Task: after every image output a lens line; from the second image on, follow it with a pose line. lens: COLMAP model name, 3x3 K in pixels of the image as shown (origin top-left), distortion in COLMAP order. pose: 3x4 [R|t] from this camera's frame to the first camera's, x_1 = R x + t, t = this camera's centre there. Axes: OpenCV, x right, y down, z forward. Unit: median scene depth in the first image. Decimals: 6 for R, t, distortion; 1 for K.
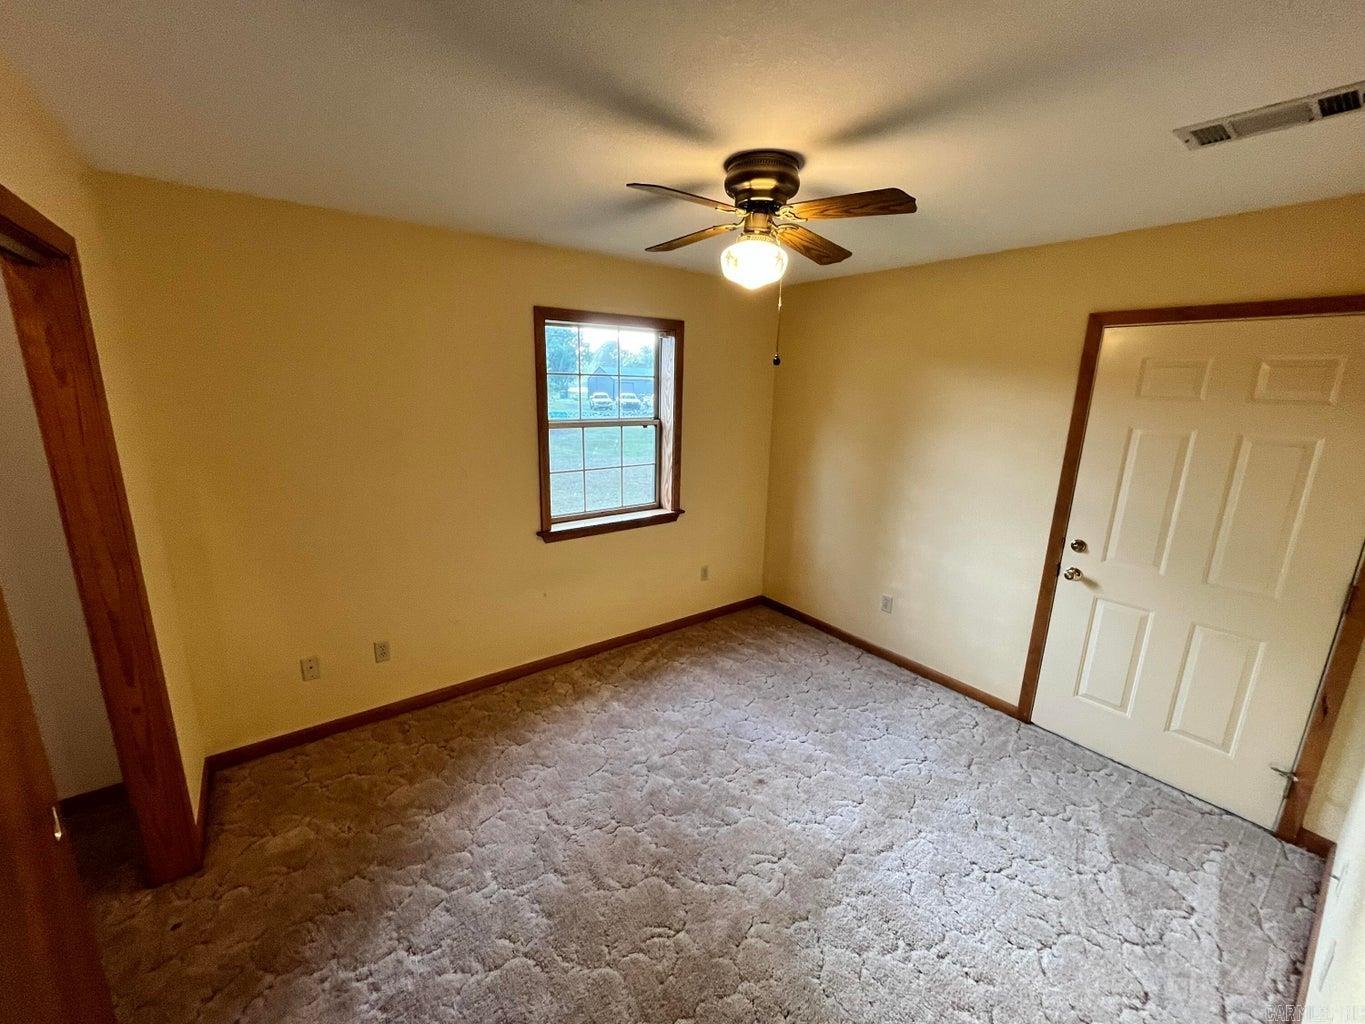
lens RADIAL K [[549.9, 0, 679.1], [0, 549.9, 513.1], [0, 0, 1]] dist [-0.002486, 0.000199]
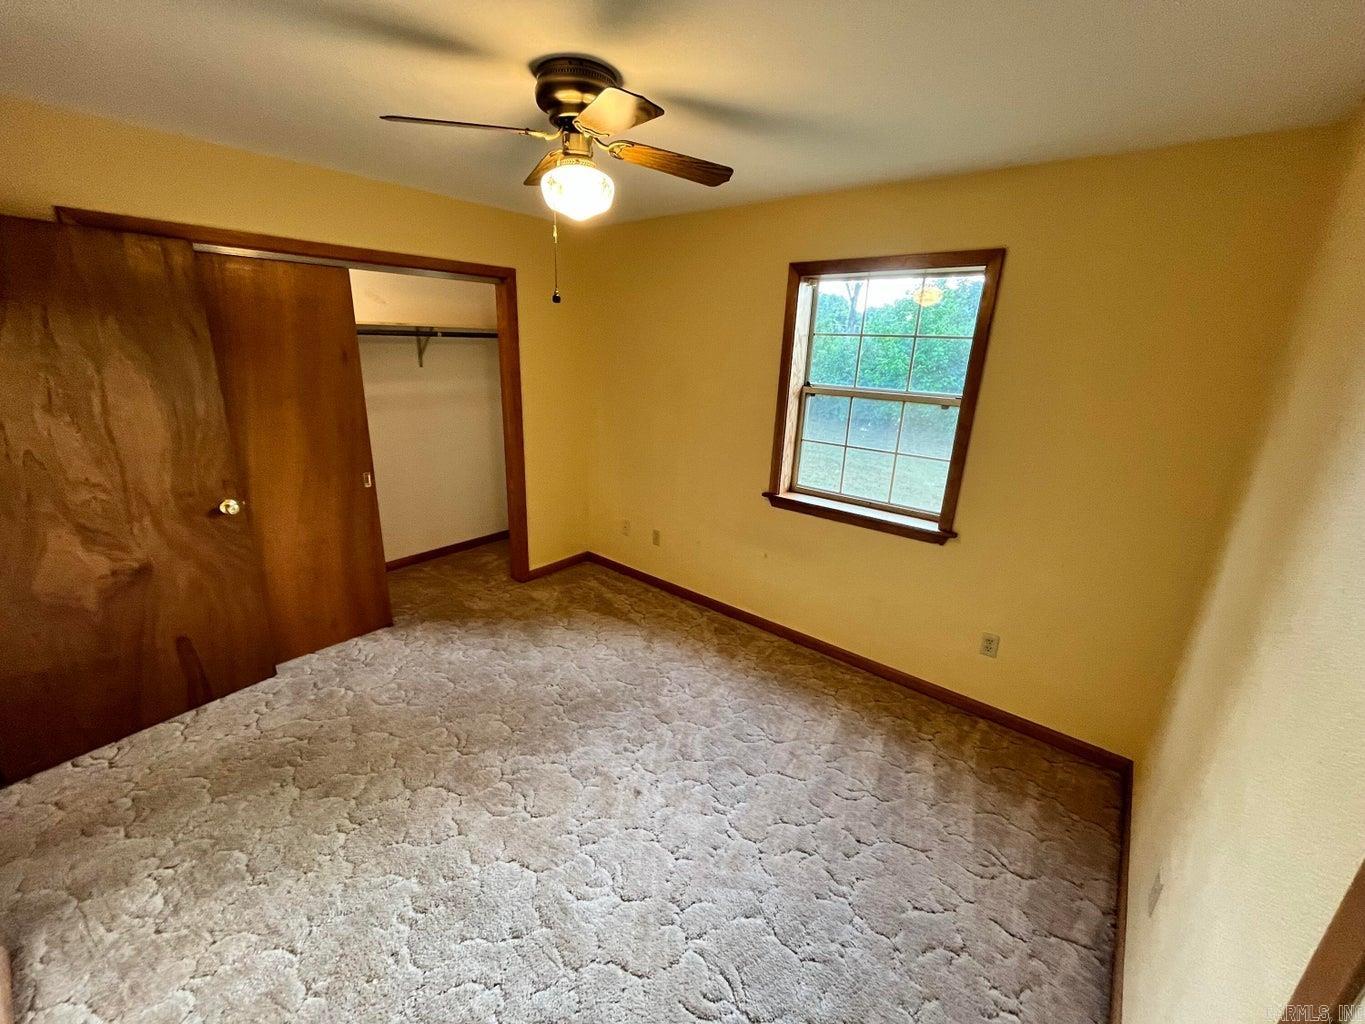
lens RADIAL K [[549.9, 0, 679.8], [0, 549.9, 513.7], [0, 0, 1]] dist [-0.002486, 0.000199]
pose [[0.235294, 0.274600, -0.932326, 0.846435], [-0.255544, 0.942986, 0.213247, -0.133070], [0.937728, 0.188075, 0.292052, 0.712391]]
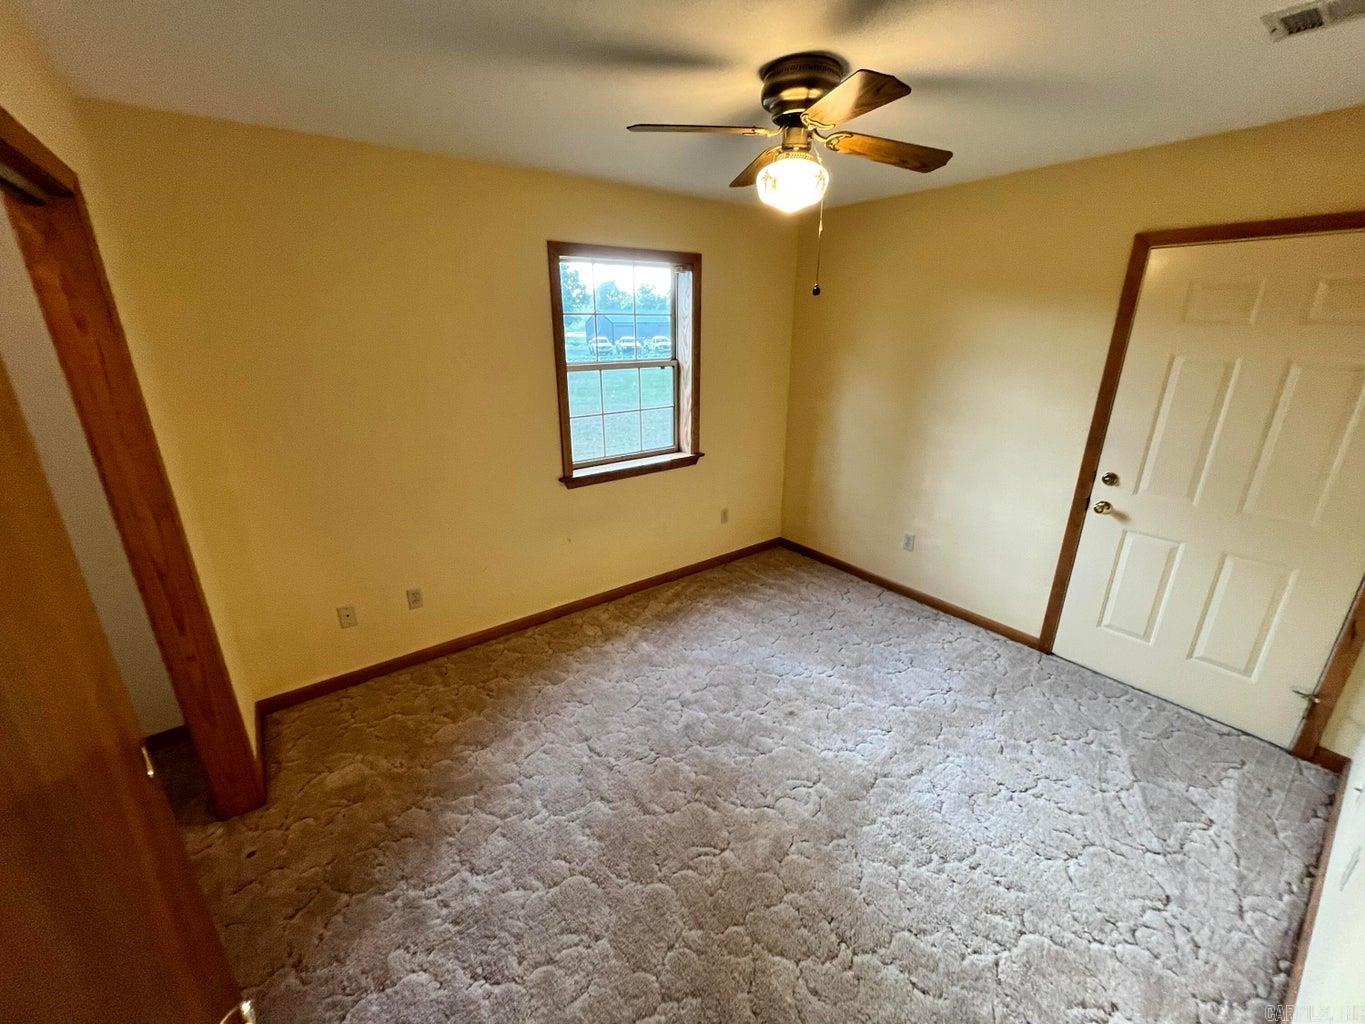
lens RADIAL K [[549.9, 0, 679.8], [0, 549.9, 512.2], [0, 0, 1]] dist [-0.002486, 0.000199]
pose [[0.999728, -0.022265, -0.006895, -0.044774], [0.022824, 0.995132, 0.095870, 0.007070], [0.004726, -0.096002, 0.995370, 0.005454]]
